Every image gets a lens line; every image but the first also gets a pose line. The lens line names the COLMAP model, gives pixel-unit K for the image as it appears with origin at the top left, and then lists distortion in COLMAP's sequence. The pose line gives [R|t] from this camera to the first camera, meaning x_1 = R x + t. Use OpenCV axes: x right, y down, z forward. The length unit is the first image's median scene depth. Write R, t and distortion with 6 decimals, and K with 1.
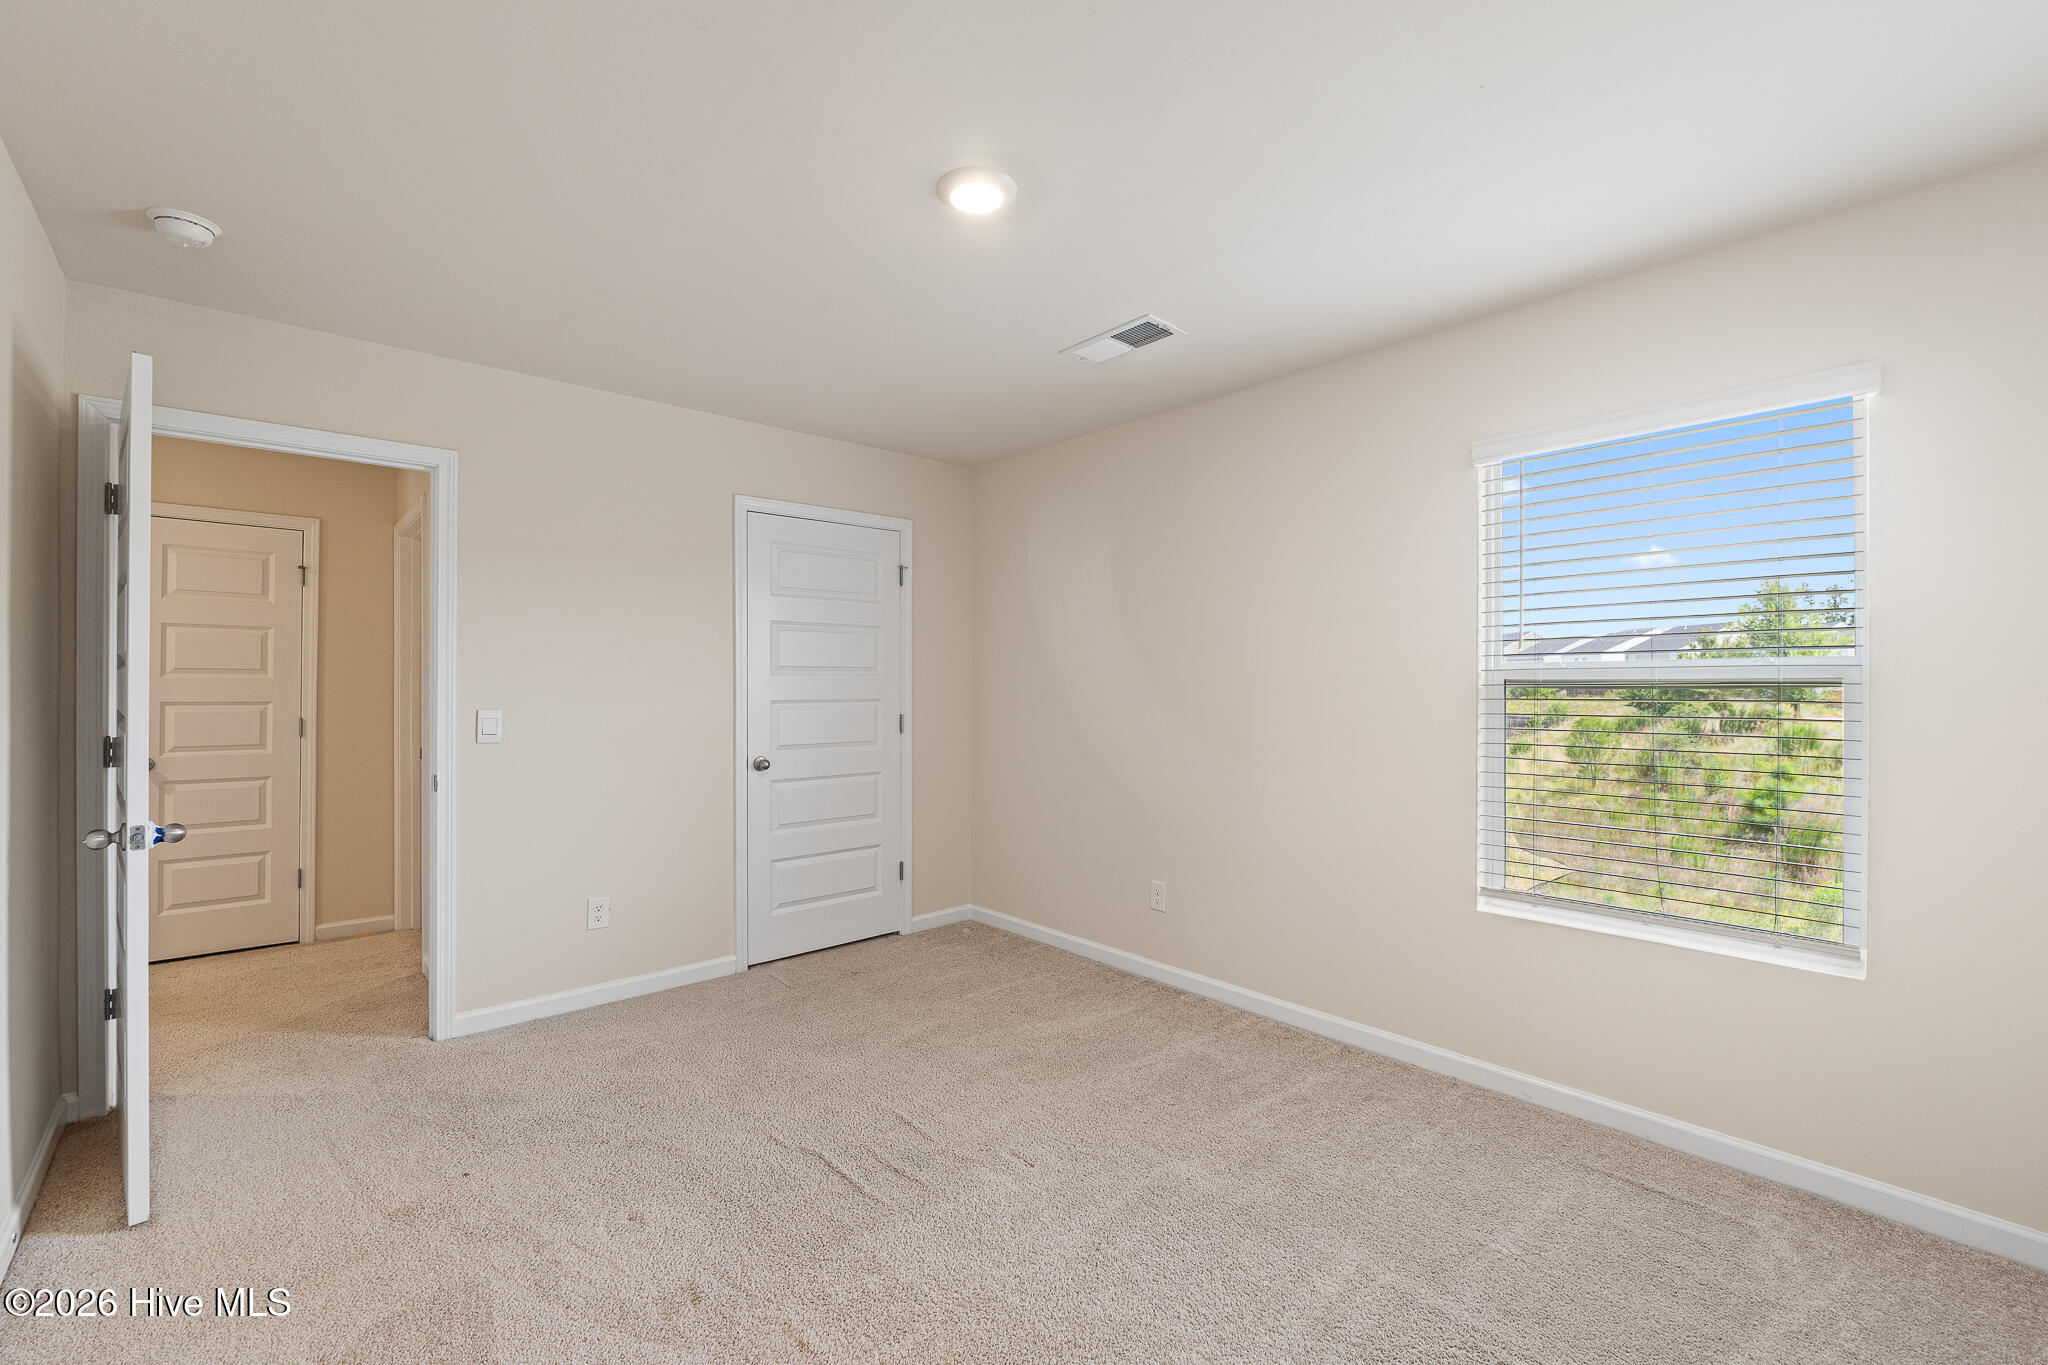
lens RADIAL K [[864.2, 0, 1005.8], [0, 864.2, 684.3], [0, 0, 1]] dist [-0.002296, -0.000234]
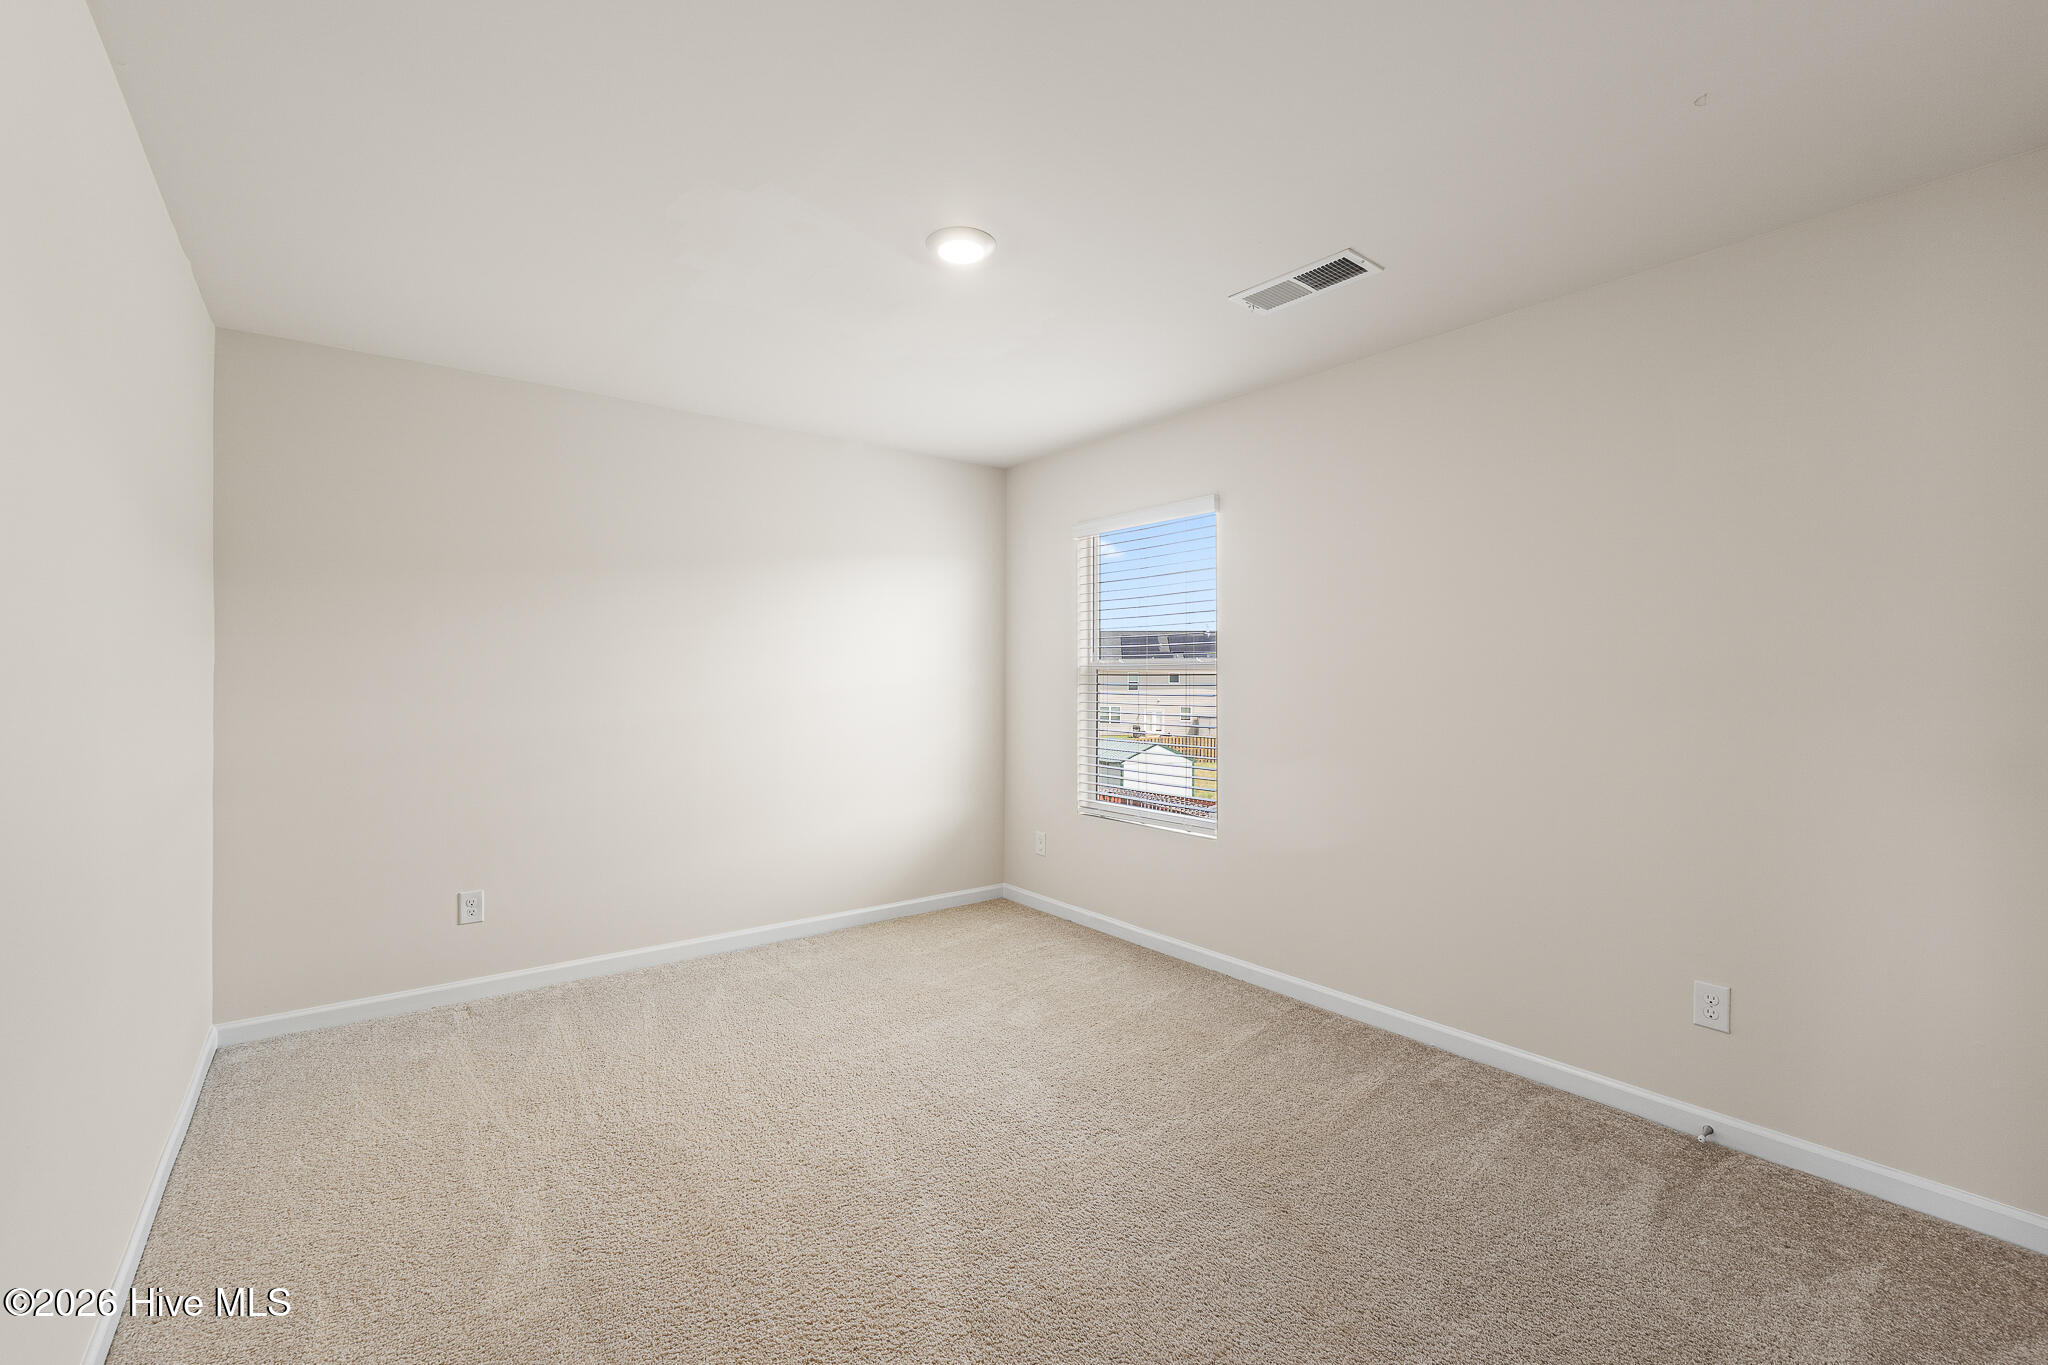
lens RADIAL K [[864.2, 0, 1005.8], [0, 864.2, 684.3], [0, 0, 1]] dist [-0.002296, -0.000234]
pose [[0.996624, -0.003454, -0.082026, 0.238899], [0.004205, 0.999951, 0.008985, 0.000262], [0.081991, -0.009300, 0.996590, -0.270435]]
